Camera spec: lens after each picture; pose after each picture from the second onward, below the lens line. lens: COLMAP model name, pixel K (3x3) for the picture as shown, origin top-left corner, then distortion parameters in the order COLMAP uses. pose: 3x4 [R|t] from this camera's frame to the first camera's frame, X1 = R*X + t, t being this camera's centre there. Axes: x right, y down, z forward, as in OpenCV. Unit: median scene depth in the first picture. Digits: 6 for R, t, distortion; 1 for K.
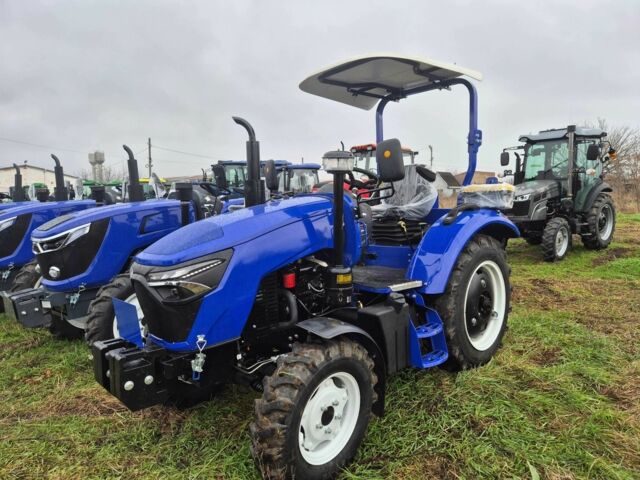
lens RADIAL K [[448.3, 0, 320.0], [0, 448.3, 240.0], [0, 0, 1]] dist [0.066645, 0.000688]
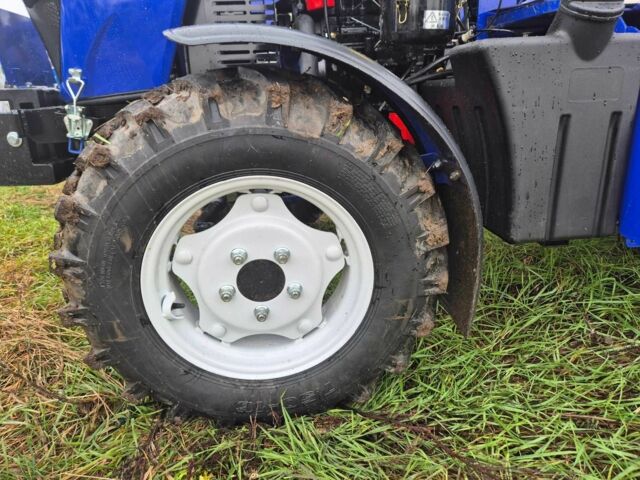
lens RADIAL K [[448.3, 0, 320.0], [0, 448.3, 240.0], [0, 0, 1]] dist [0.066645, 0.000688]
pose [[0.743703, 0.196795, -0.638888, 0.301362], [-0.030354, 0.964644, 0.261803, 0.238498], [0.667821, -0.175311, 0.723382, 0.726988]]
